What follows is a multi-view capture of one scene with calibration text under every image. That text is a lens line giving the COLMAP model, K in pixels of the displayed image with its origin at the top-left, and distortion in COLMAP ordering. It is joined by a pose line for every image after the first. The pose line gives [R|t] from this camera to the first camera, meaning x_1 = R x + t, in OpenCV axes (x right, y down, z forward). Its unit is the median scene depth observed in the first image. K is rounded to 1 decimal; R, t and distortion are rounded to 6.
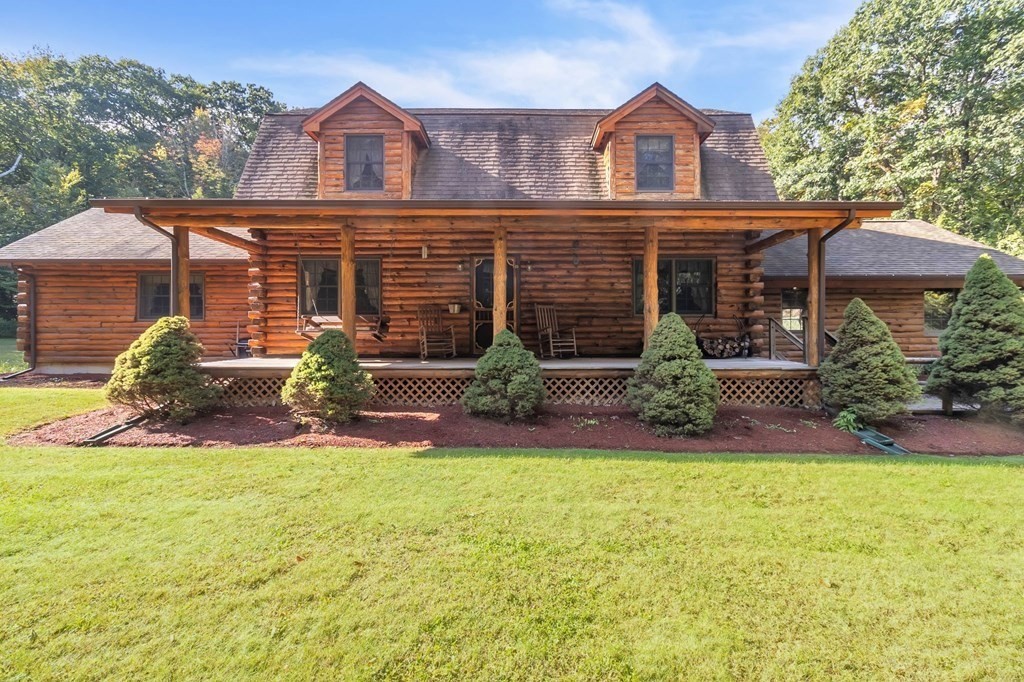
lens RADIAL K [[474.8, 0, 524.3], [0, 474.8, 335.9], [0, 0, 1]] dist [0.000239, -0.000701]
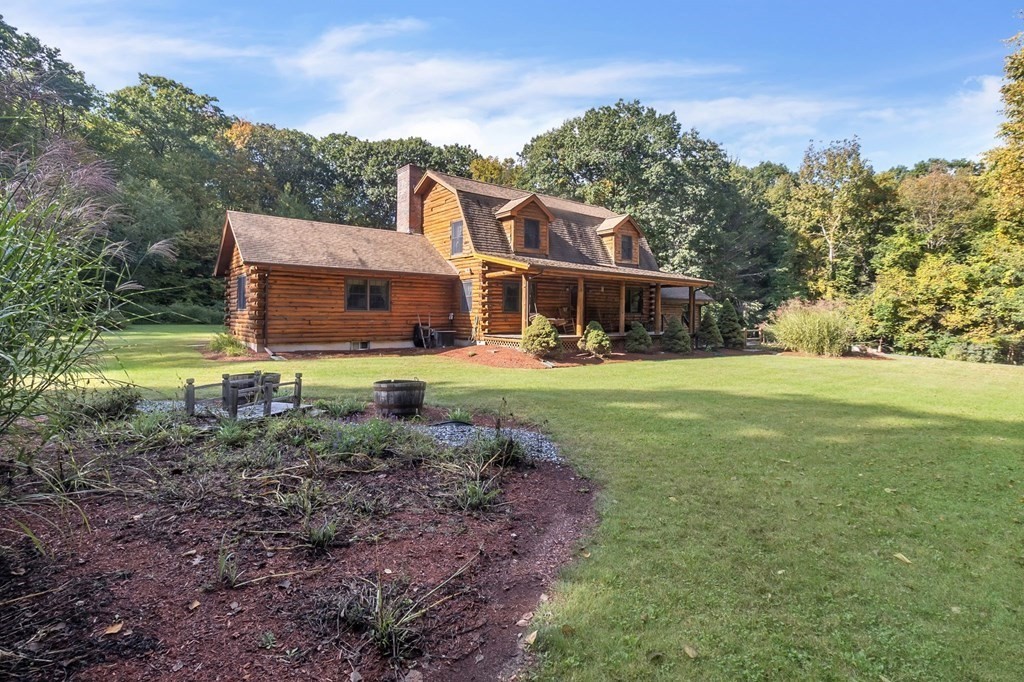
lens RADIAL K [[474.8, 0, 524.3], [0, 474.8, 335.9], [0, 0, 1]] dist [0.000239, -0.000701]
pose [[0.784551, -0.018493, 0.619789, -1.275415], [-0.005546, 0.999306, 0.036837, -0.014720], [-0.620040, -0.032338, 0.783904, -0.426239]]
